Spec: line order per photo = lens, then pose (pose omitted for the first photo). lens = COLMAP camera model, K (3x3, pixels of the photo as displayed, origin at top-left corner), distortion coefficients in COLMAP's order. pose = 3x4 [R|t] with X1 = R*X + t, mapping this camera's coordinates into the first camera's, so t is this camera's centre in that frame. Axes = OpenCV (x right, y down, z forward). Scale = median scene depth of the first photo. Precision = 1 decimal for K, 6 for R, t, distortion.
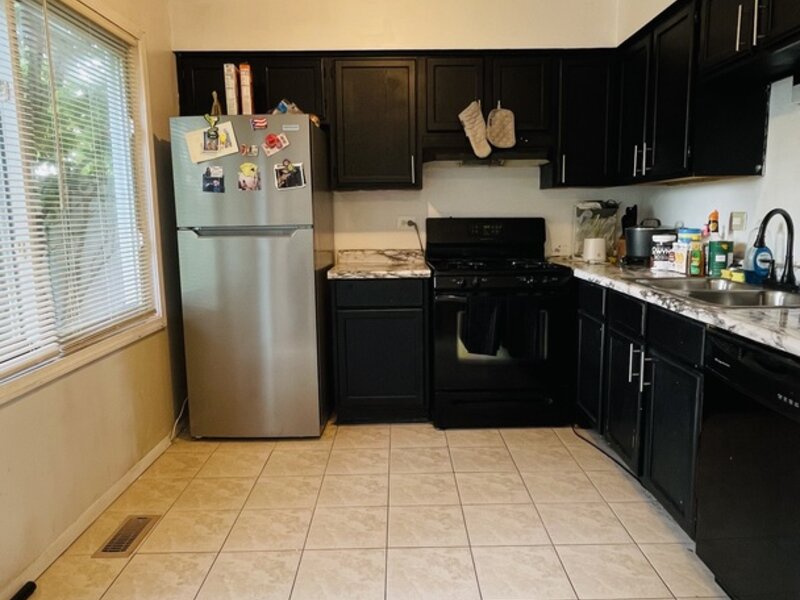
lens RADIAL K [[583.4, 0, 404.7], [0, 583.4, 299.1], [0, 0, 1]] dist [0.004921, -0.003264]
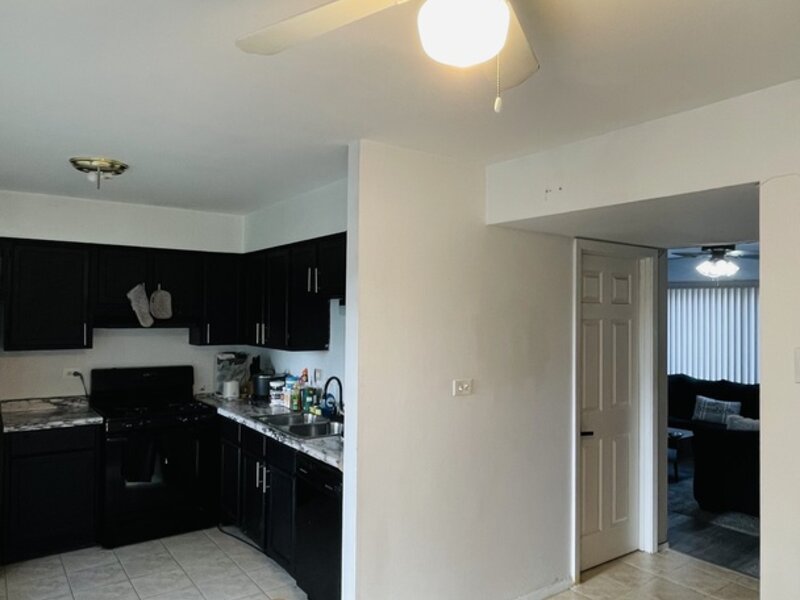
lens RADIAL K [[583.4, 0, 404.2], [0, 583.4, 299.1], [0, 0, 1]] dist [0.004921, -0.003264]
pose [[0.817397, 0.033113, 0.575122, -0.165260], [0.062944, 0.987235, -0.146302, -0.080021], [-0.572625, 0.155787, 0.804879, -0.444231]]
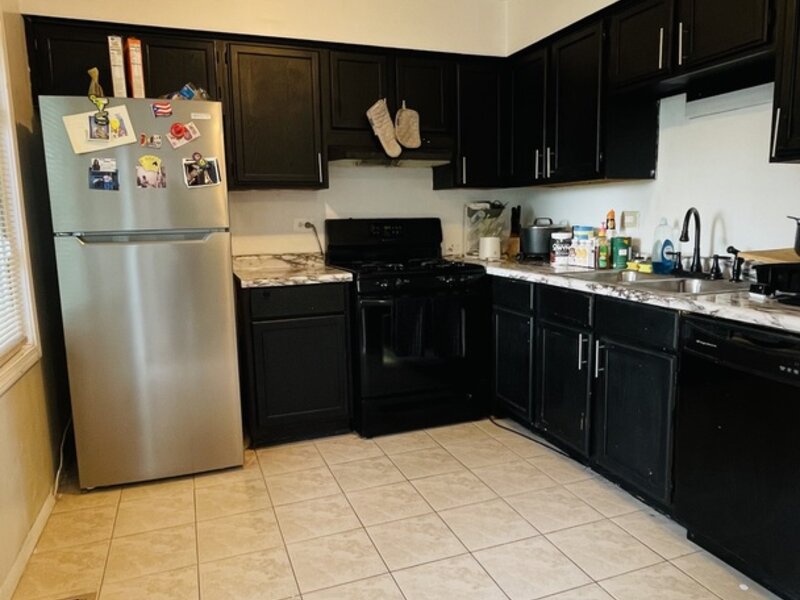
lens RADIAL K [[583.4, 0, 406.8], [0, 583.4, 298.9], [0, 0, 1]] dist [0.004921, -0.003264]
pose [[0.938592, -0.055133, 0.340597, -0.209911], [0.056432, 0.998388, 0.006102, -0.009253], [-0.340384, 0.013493, 0.940190, 0.076300]]
